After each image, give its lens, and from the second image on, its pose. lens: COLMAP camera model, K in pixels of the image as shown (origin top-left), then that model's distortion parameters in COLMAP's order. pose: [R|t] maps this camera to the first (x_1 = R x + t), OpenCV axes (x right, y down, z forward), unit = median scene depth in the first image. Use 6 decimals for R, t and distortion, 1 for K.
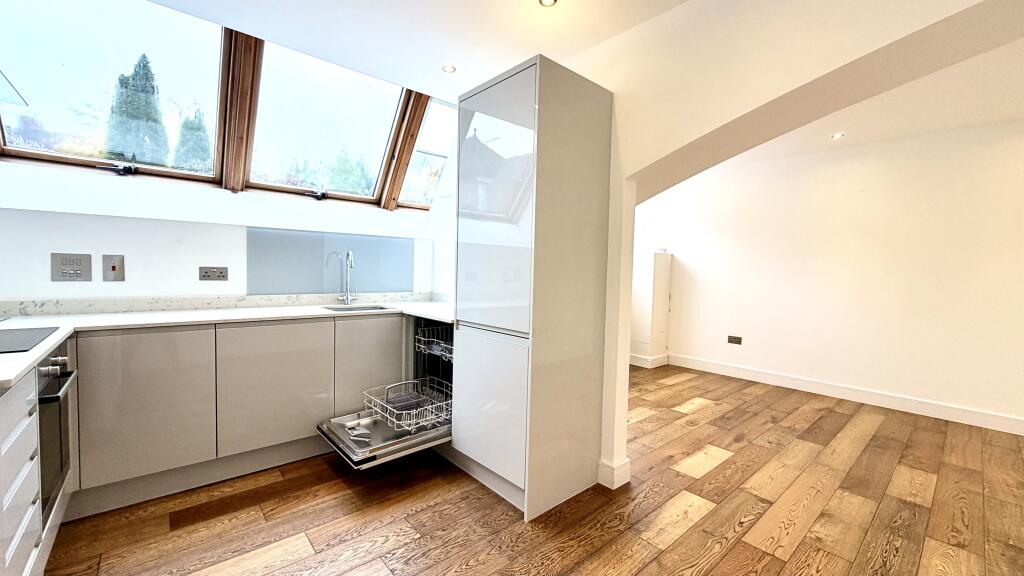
lens RADIAL K [[409.5, 0, 508.5], [0, 409.5, 288.0], [0, 0, 1]] dist [-0.000271, 0.000114]
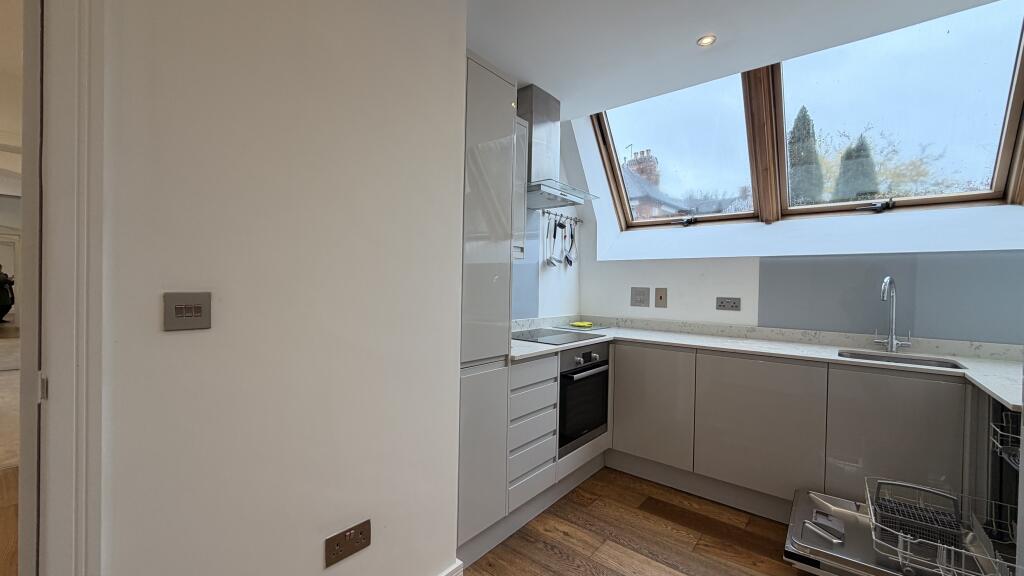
lens RADIAL K [[409.5, 0, 508.5], [0, 409.5, 288.0], [0, 0, 1]] dist [-0.000271, 0.000114]
pose [[0.152812, -0.016413, -0.988119, 0.248570], [-0.063852, 0.997609, -0.026445, -0.010766], [0.986190, 0.067135, 0.151398, 0.265312]]
